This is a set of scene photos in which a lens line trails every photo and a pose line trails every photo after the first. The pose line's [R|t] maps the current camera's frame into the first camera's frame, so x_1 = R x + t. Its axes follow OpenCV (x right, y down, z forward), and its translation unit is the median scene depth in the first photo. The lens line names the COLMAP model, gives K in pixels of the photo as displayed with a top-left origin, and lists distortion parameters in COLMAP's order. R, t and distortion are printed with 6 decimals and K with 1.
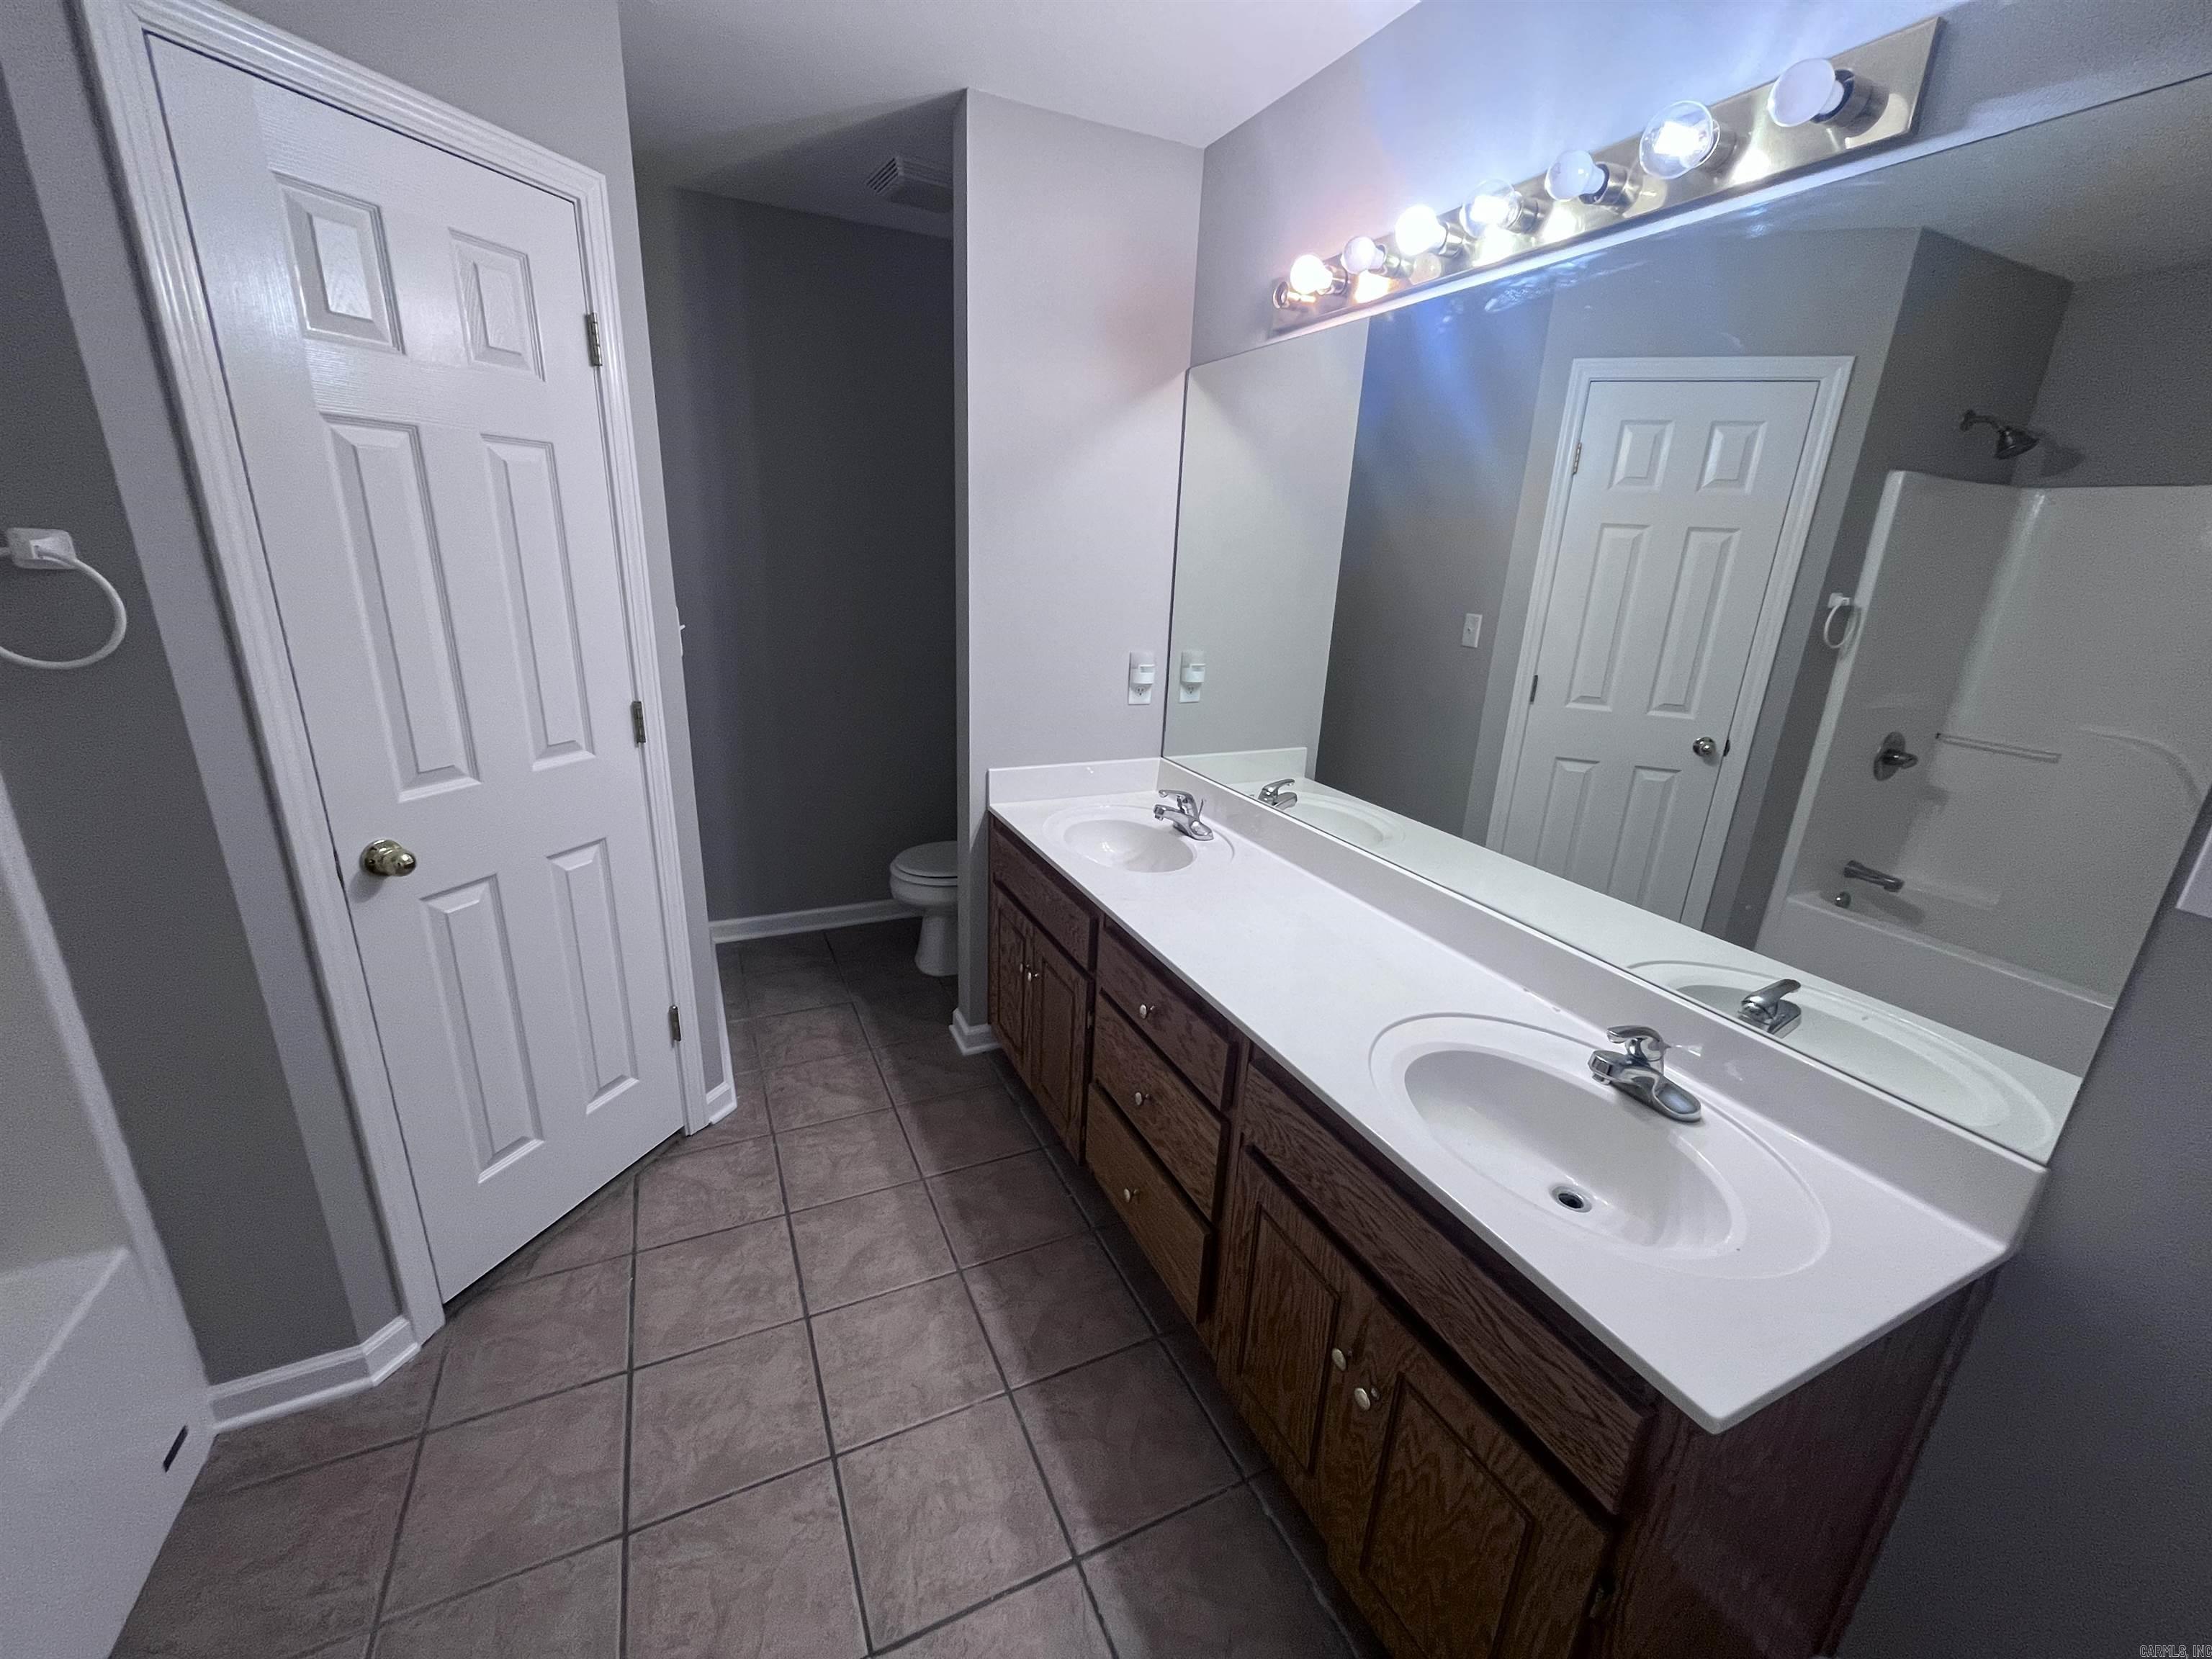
lens RADIAL K [[892.1, 0, 1104.6], [0, 892.1, 830.3], [0, 0, 1]] dist [-0.003394, -0.000348]
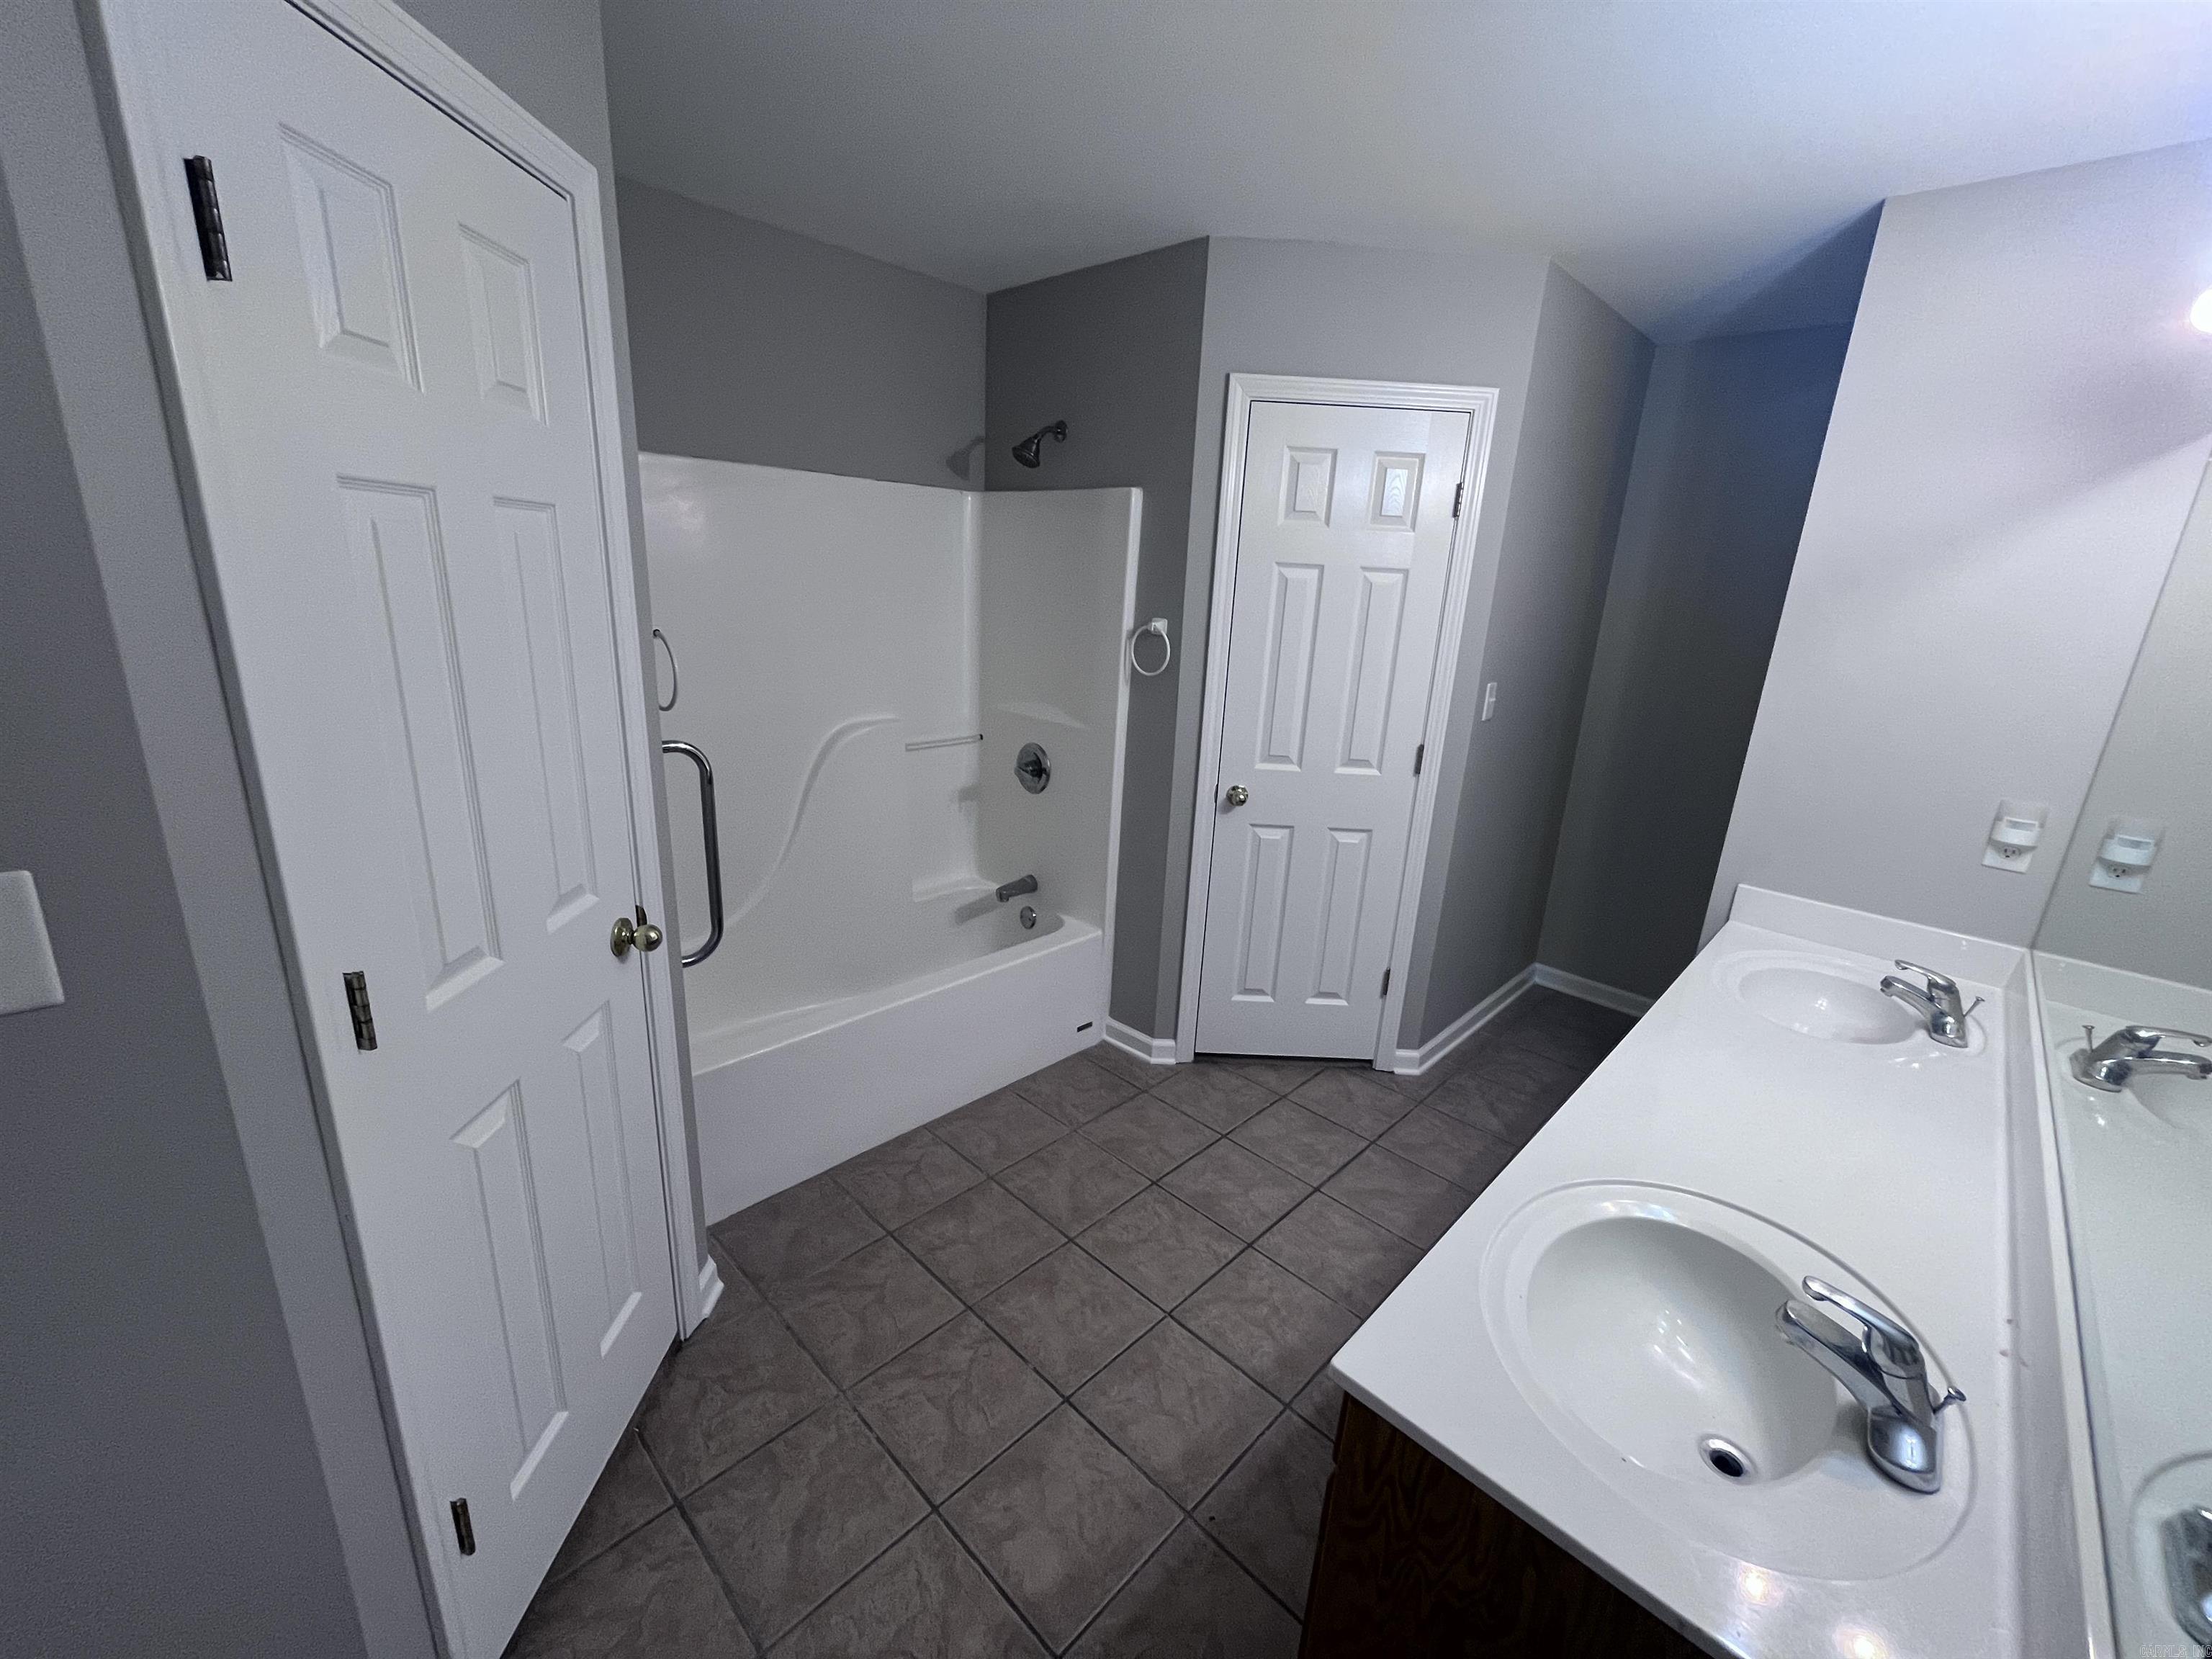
lens RADIAL K [[892.1, 0, 1104.6], [0, 892.1, 830.3], [0, 0, 1]] dist [-0.003394, -0.000348]
pose [[0.348926, 0.234528, -0.907330, 0.686235], [-0.320419, 0.939686, 0.119670, -0.028717], [0.880671, 0.248970, 0.403029, 0.030450]]
